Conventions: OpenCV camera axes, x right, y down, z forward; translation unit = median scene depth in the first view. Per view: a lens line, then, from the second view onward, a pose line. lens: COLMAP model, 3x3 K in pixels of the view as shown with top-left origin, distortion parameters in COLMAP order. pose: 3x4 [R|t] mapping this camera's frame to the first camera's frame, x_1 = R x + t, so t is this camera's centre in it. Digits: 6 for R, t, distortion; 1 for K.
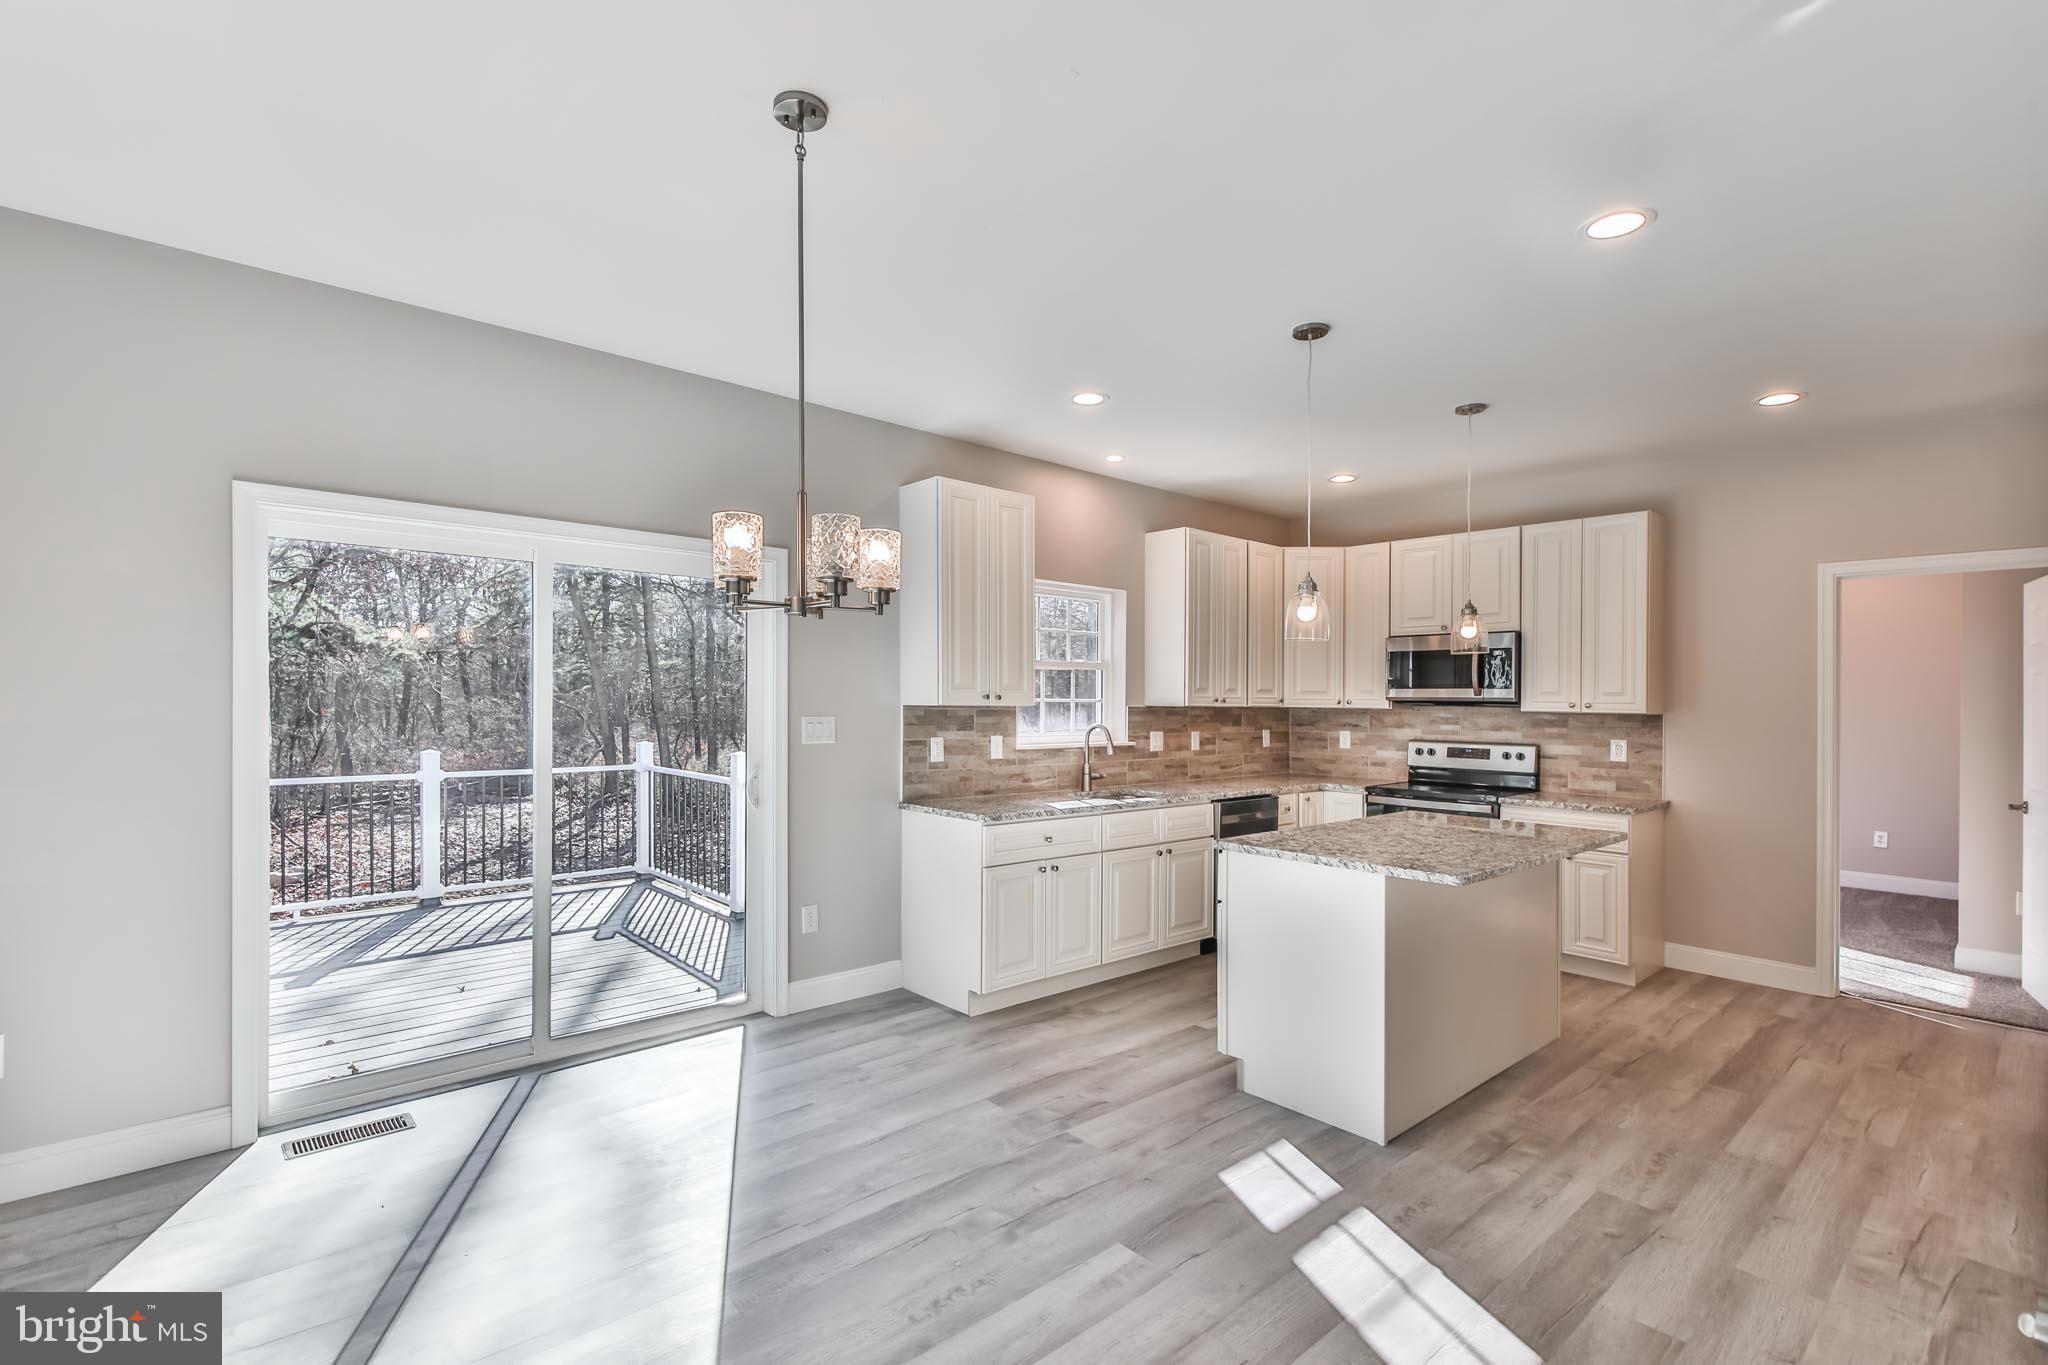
lens RADIAL K [[900.1, 0, 1002.6], [0, 900.1, 675.8], [0, 0, 1]] dist [0.000326, -0.000105]
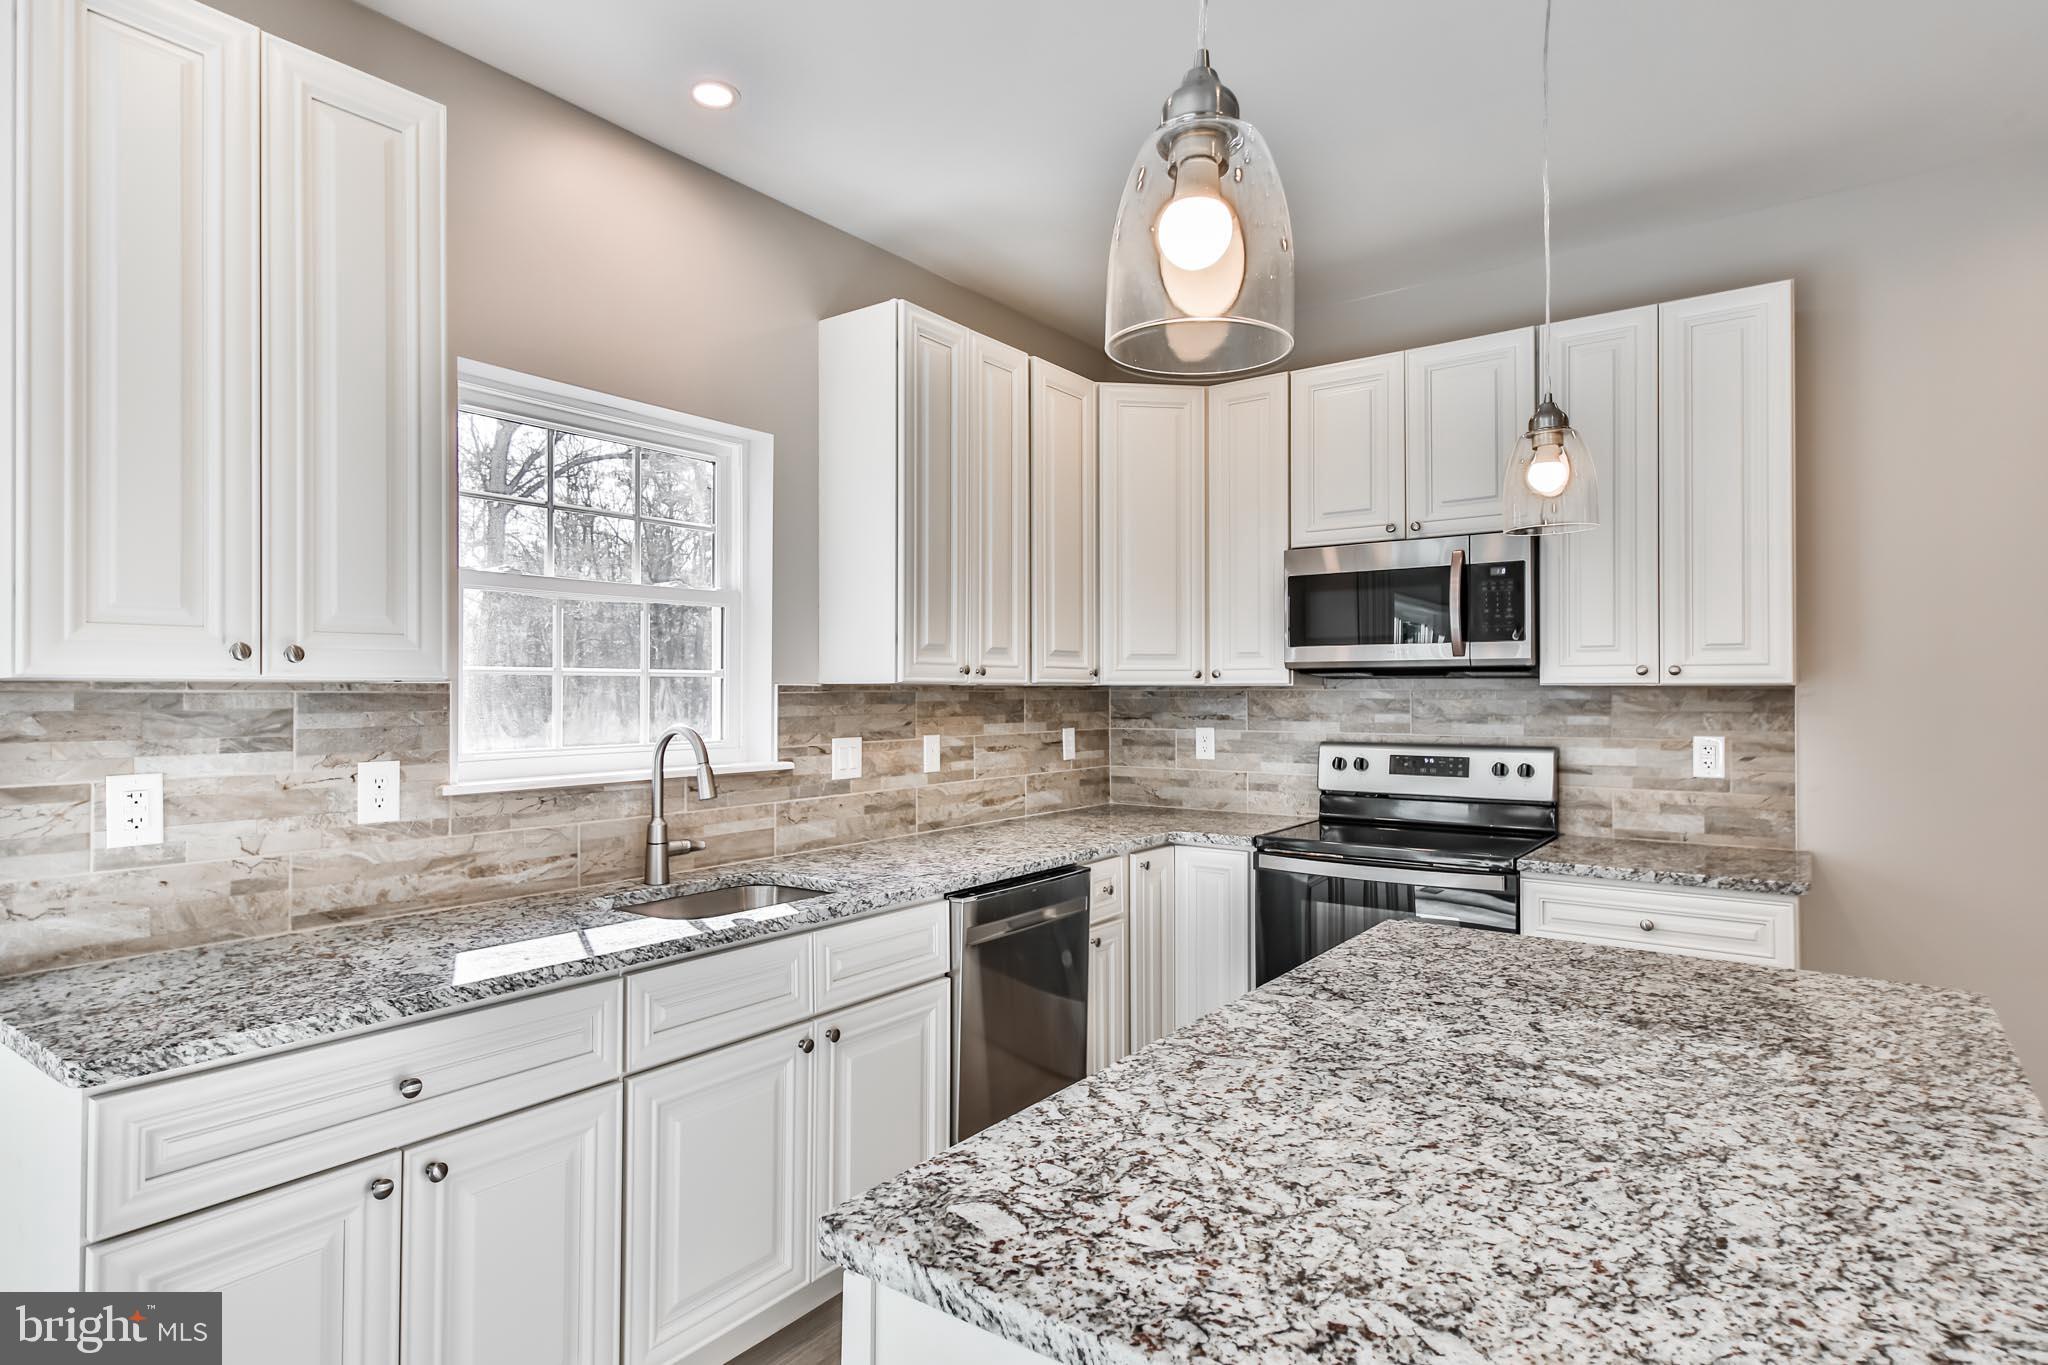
lens RADIAL K [[1106.3, 0, 1030.5], [0, 1106.3, 671.0], [0, 0, 1]] dist [0.004013, 0.000219]
pose [[0.970701, -0.007701, 0.240166, 0.132183], [0.005499, 0.999936, 0.009838, 0.022438], [-0.240227, -0.008230, 0.970682, 0.428386]]
